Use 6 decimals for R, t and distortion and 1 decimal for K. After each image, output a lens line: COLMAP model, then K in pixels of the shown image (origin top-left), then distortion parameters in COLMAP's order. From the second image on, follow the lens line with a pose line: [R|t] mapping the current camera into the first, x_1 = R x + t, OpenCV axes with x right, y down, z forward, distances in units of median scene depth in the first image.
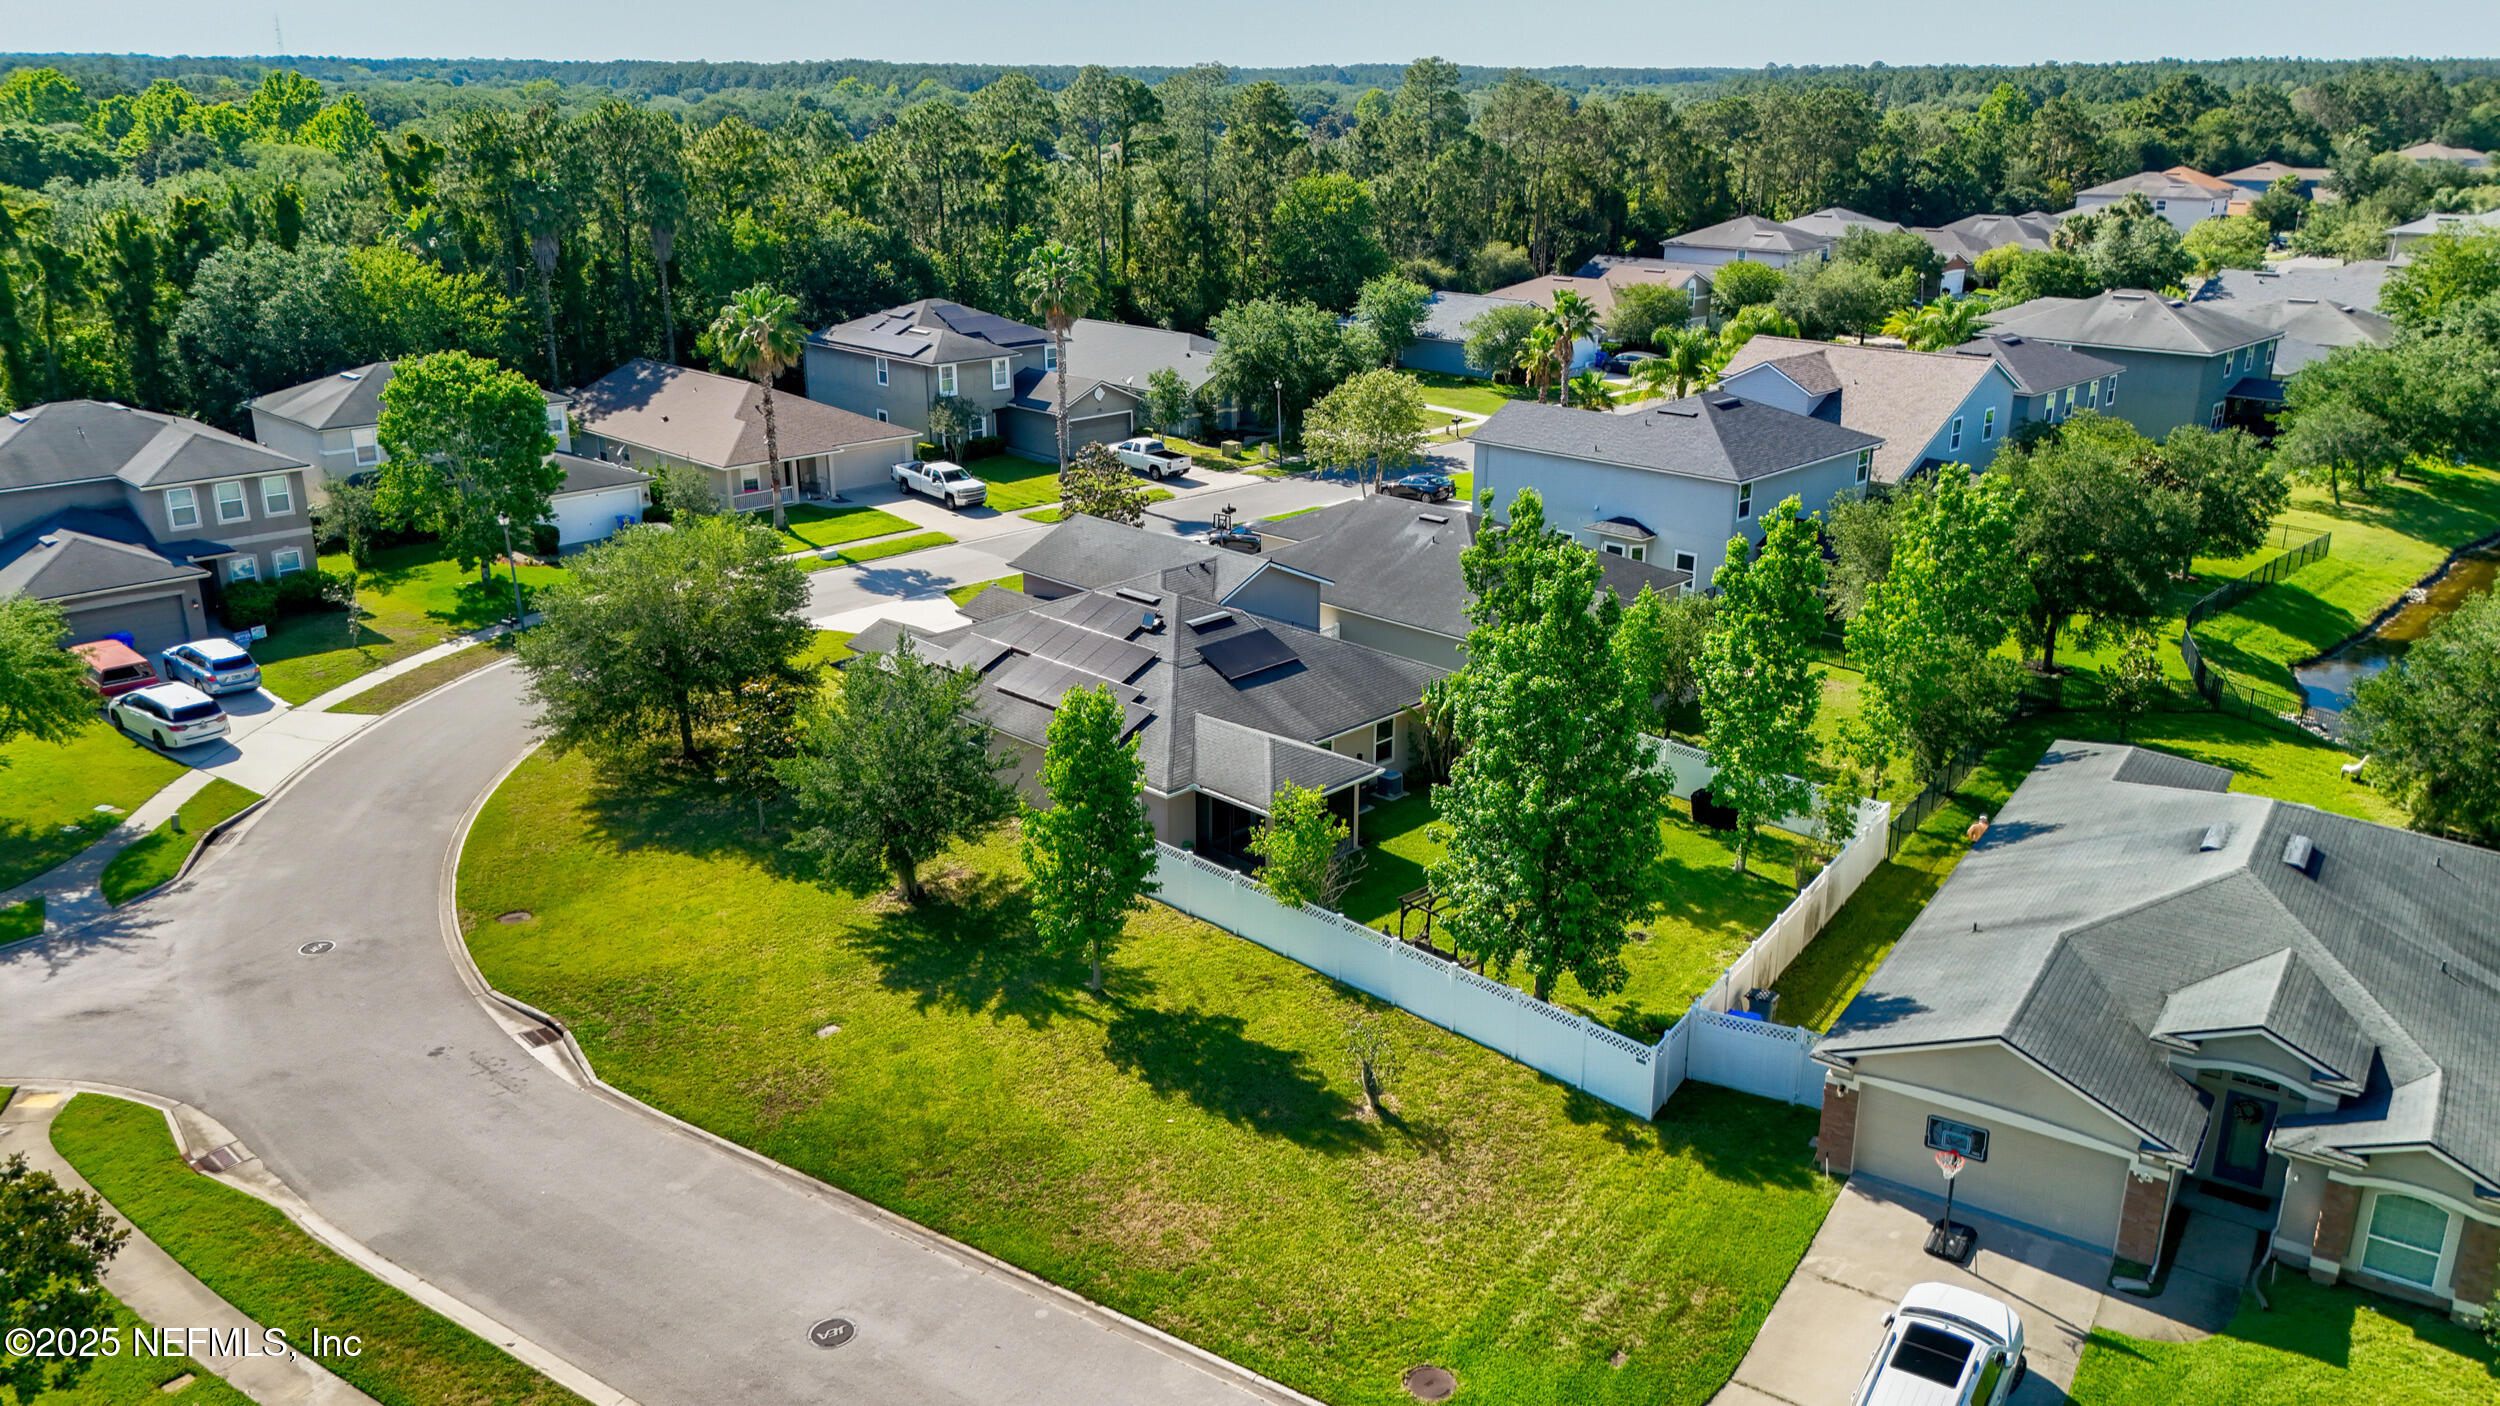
lens RADIAL K [[1845.6, 0, 1261.4], [0, 1845.6, 703.8], [0, 0, 1]] dist [0.048997, -0.042716]
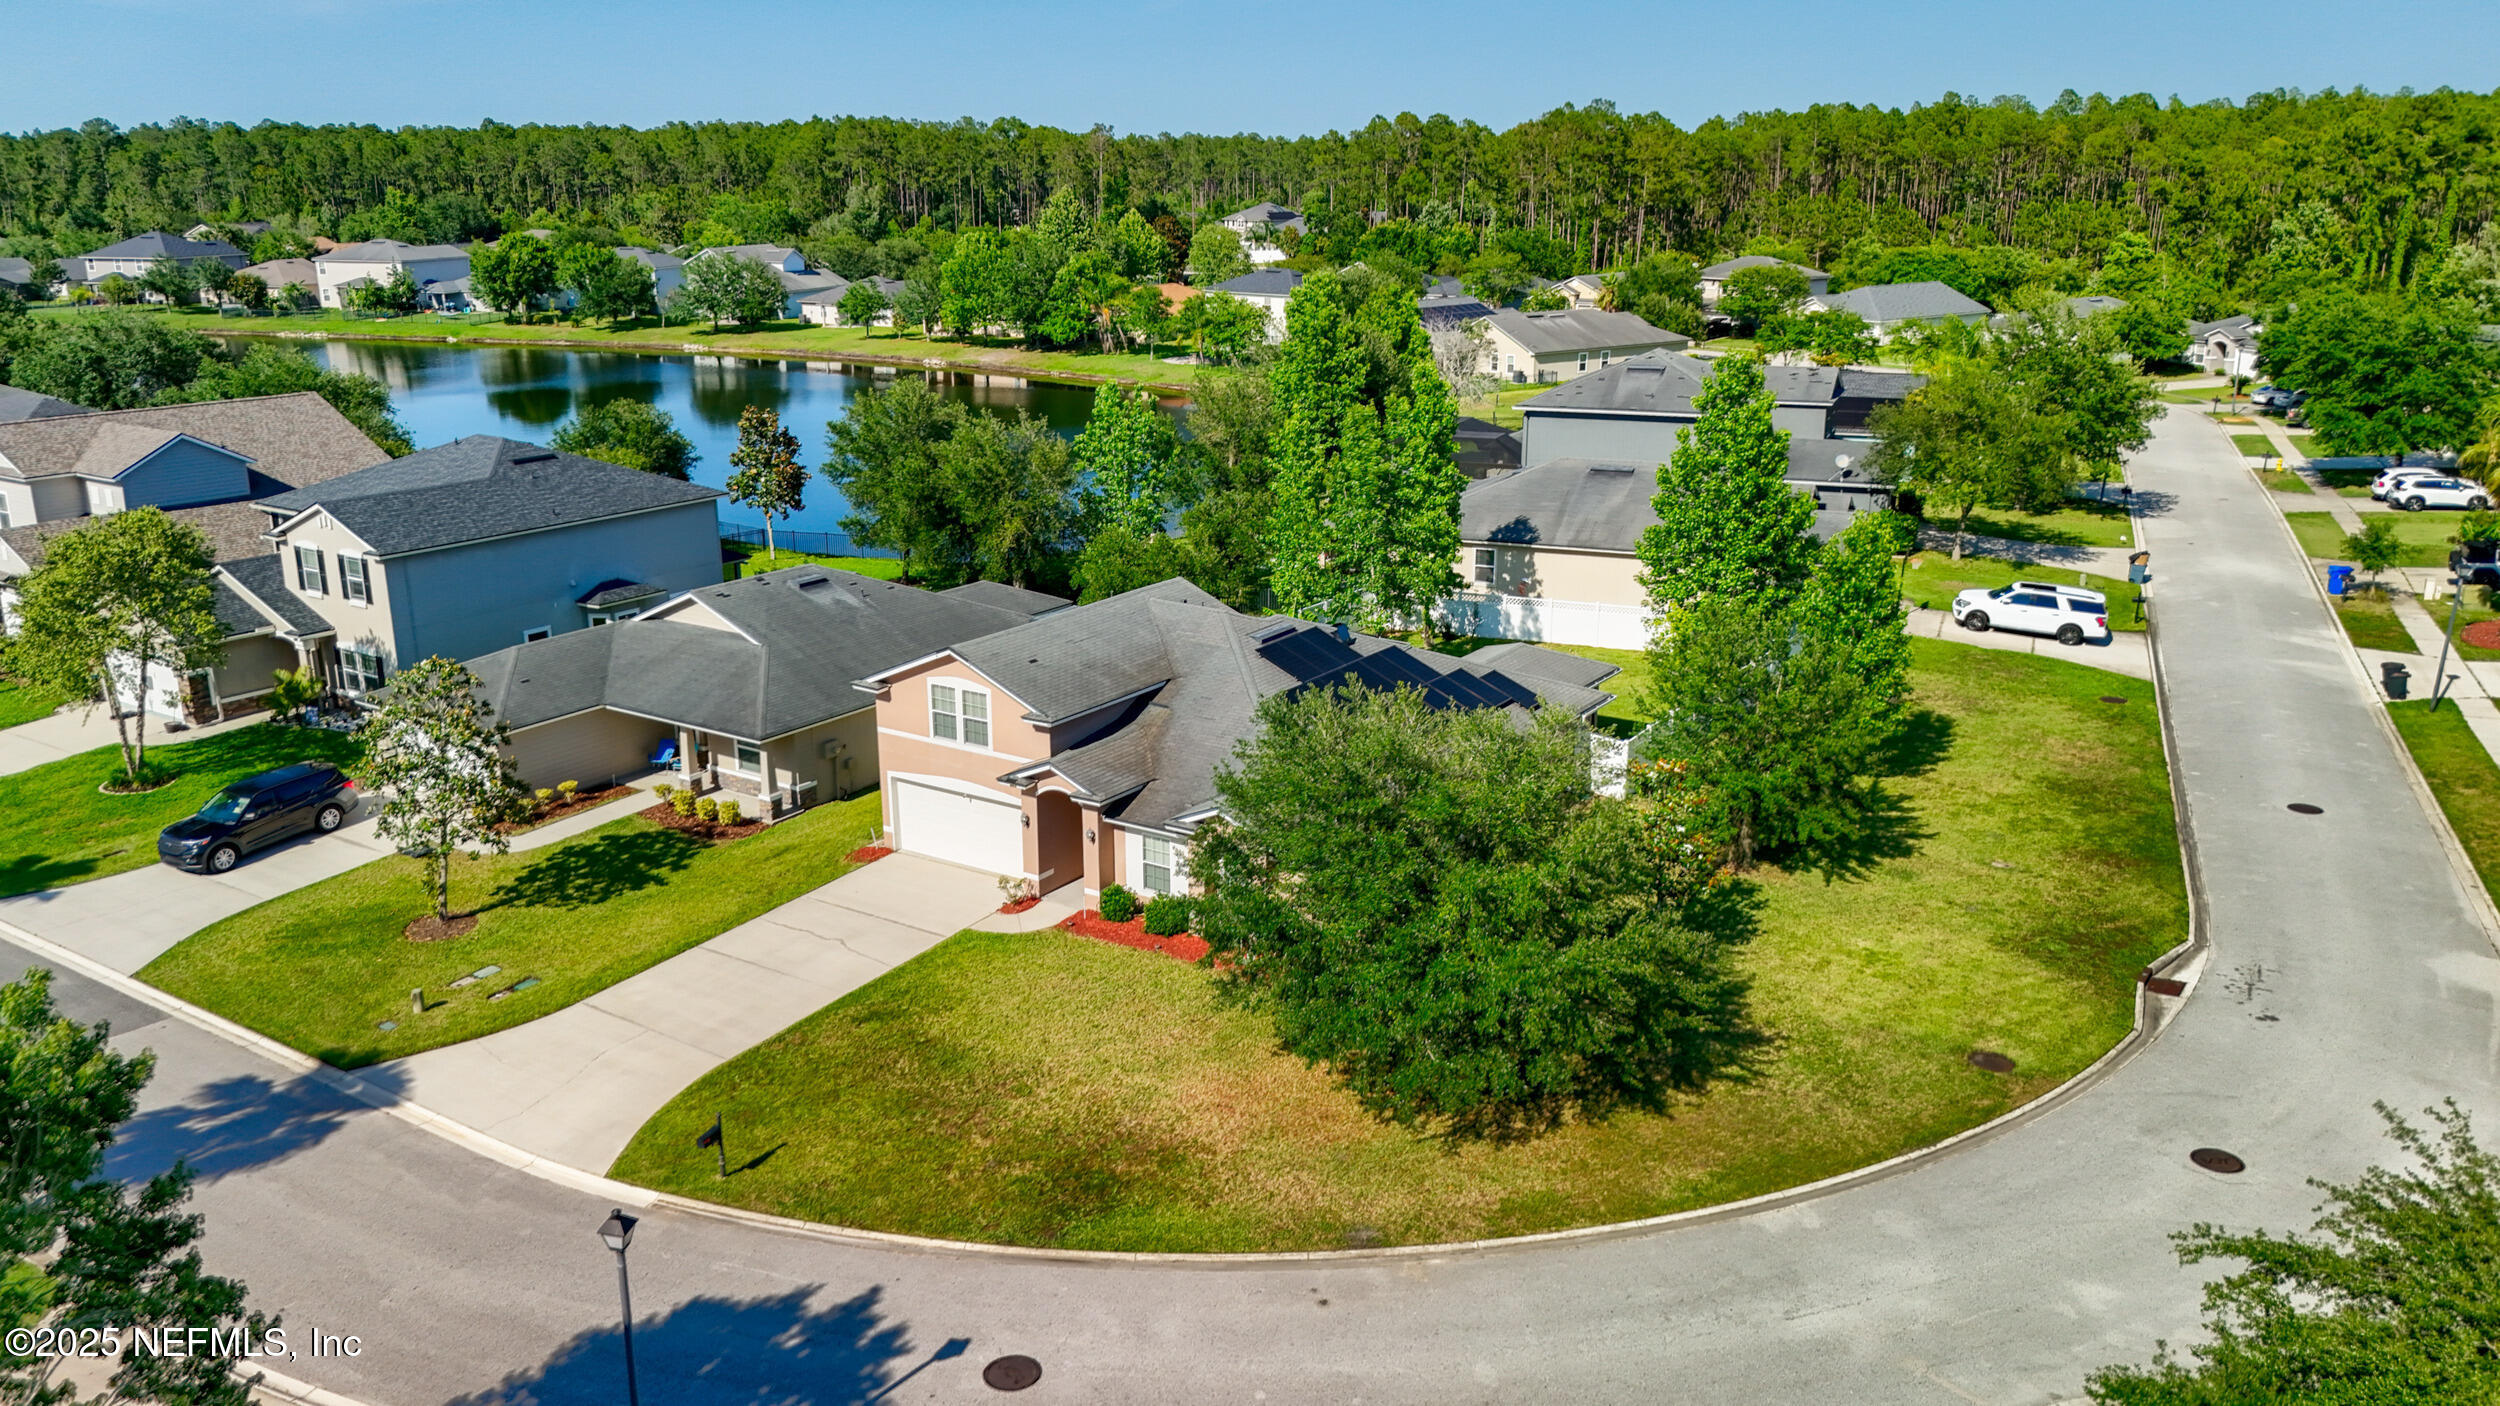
lens RADIAL K [[1845.6, 0, 1250.1], [0, 1845.6, 699.2], [0, 0, 1]] dist [0.048997, -0.042716]
pose [[-0.189478, -0.275620, 0.942407, -0.541154], [0.319562, 0.890229, 0.324611, -0.191889], [-0.928428, 0.362664, -0.080601, 0.683721]]
